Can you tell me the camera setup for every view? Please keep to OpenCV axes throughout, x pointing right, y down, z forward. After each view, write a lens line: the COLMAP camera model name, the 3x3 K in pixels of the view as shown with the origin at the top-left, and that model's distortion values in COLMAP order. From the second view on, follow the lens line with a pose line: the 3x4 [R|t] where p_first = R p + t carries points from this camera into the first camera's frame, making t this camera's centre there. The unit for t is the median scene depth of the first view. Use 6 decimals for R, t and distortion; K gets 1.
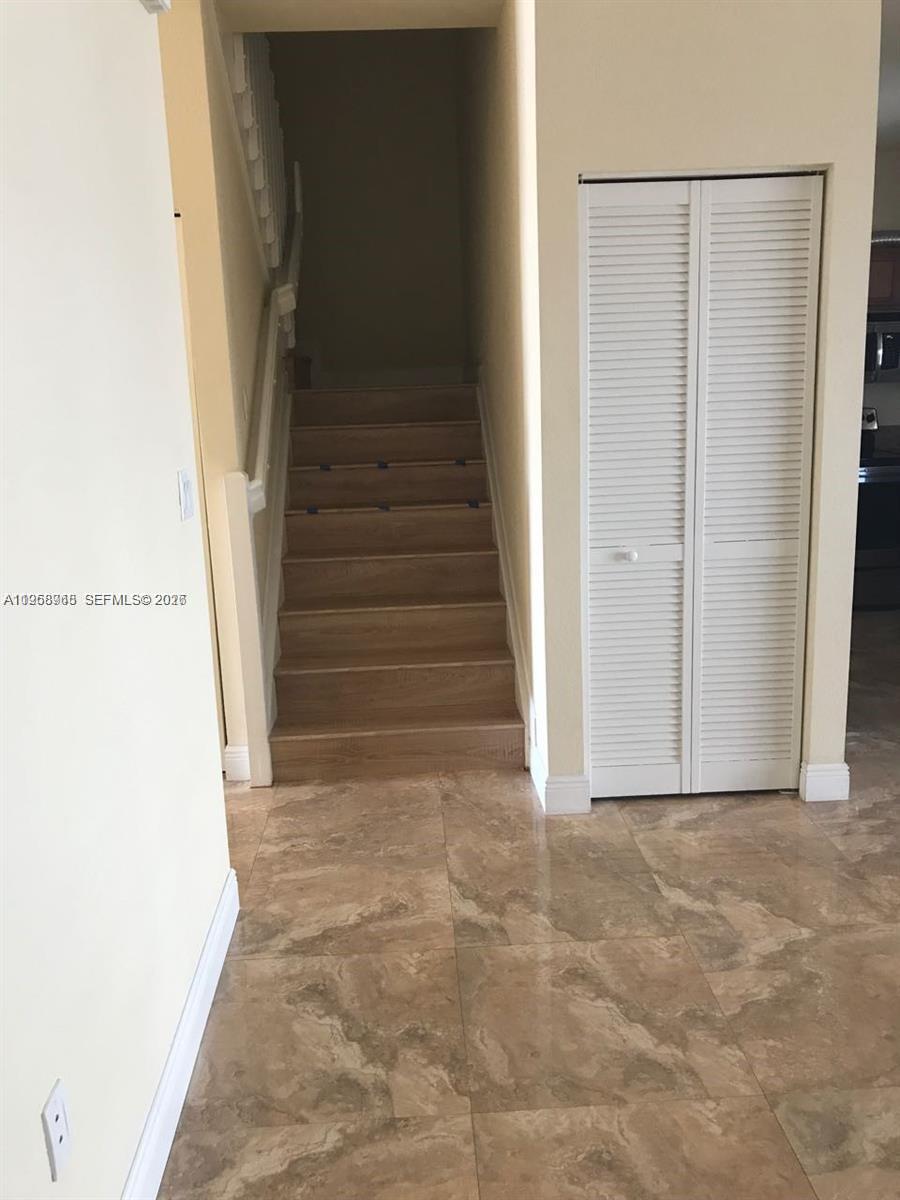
lens RADIAL K [[998.7, 0, 453.2], [0, 998.7, 595.3], [0, 0, 1]] dist [0.010986, -0.000302]
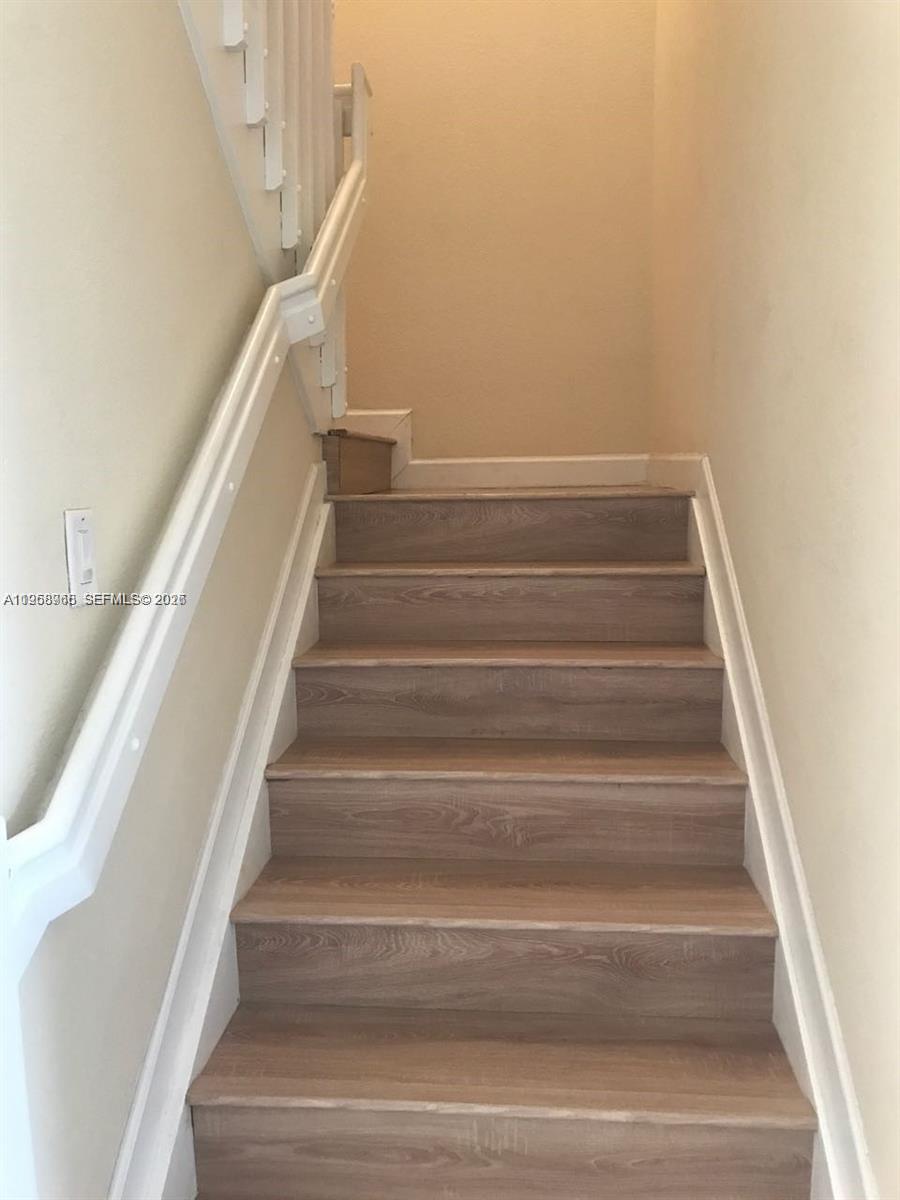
lens RADIAL K [[998.7, 0, 450.5], [0, 998.7, 604.6], [0, 0, 1]] dist [0.010986, -0.000302]
pose [[0.990475, 0.043182, -0.130744, -0.034143], [-0.052708, 0.996132, -0.070301, -0.138004], [0.127202, 0.076523, 0.988921, 0.592222]]
